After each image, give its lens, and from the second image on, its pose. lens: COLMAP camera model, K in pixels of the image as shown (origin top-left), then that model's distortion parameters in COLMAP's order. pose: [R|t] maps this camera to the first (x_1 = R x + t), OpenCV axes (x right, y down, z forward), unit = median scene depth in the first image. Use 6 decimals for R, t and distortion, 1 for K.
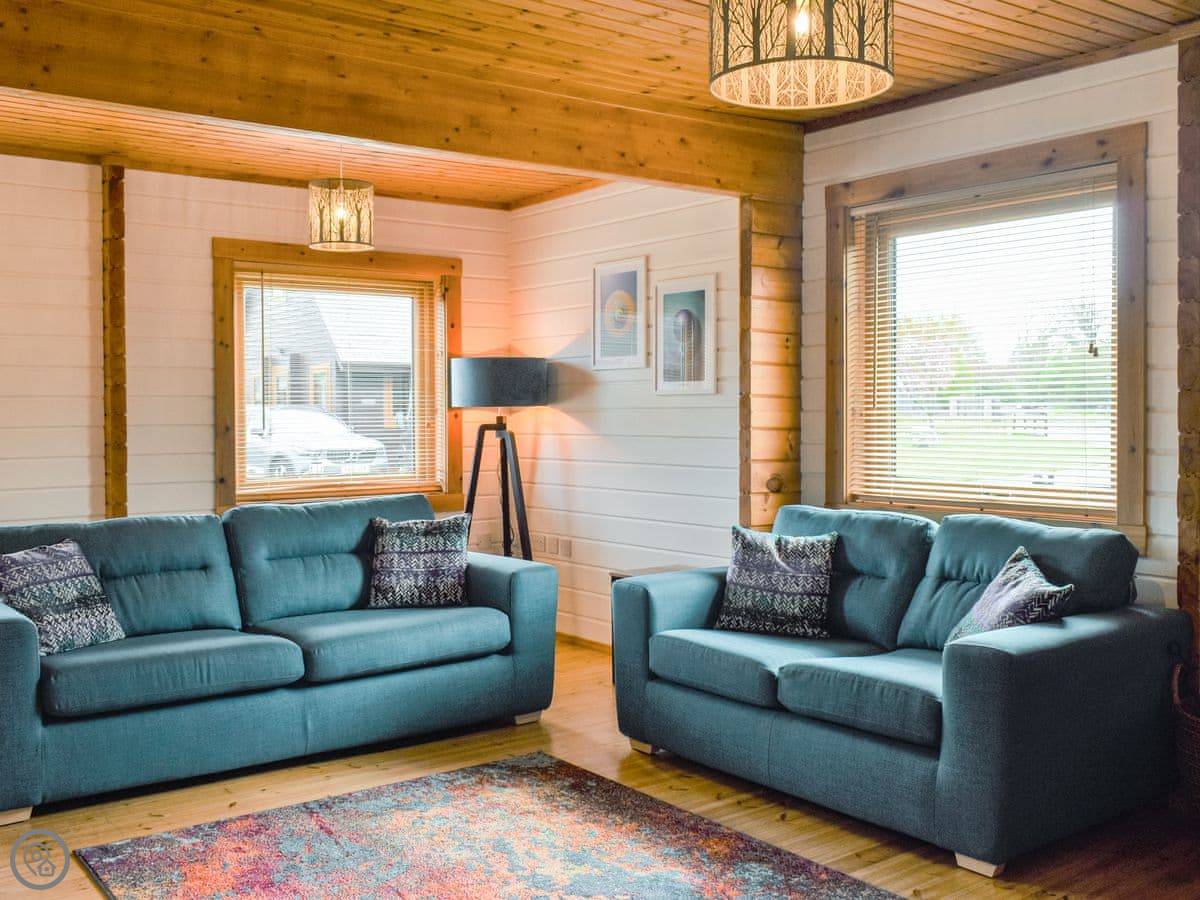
lens RADIAL K [[1252.5, 0, 601.1], [0, 1252.5, 448.7], [0, 0, 1]] dist [-0.009550, 0.000000]
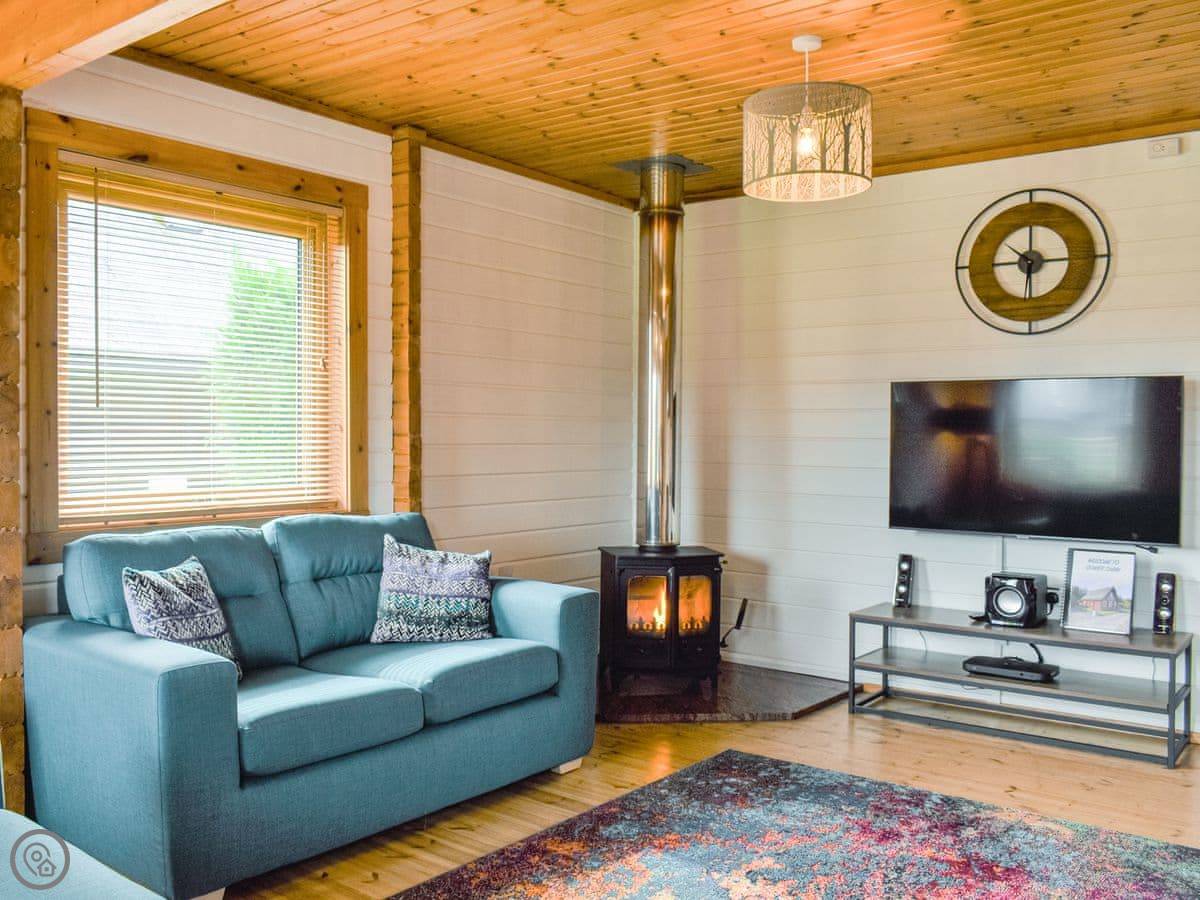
lens RADIAL K [[1081.4, 0, 596.3], [0, 1081.4, 445.5], [0, 0, 1]] dist [-0.012246, 0.013656]
pose [[-0.273251, -0.015396, 0.961820, -0.685440], [0.019495, 0.999578, 0.021539, -0.021347], [-0.961745, 0.024637, -0.272835, 1.109413]]
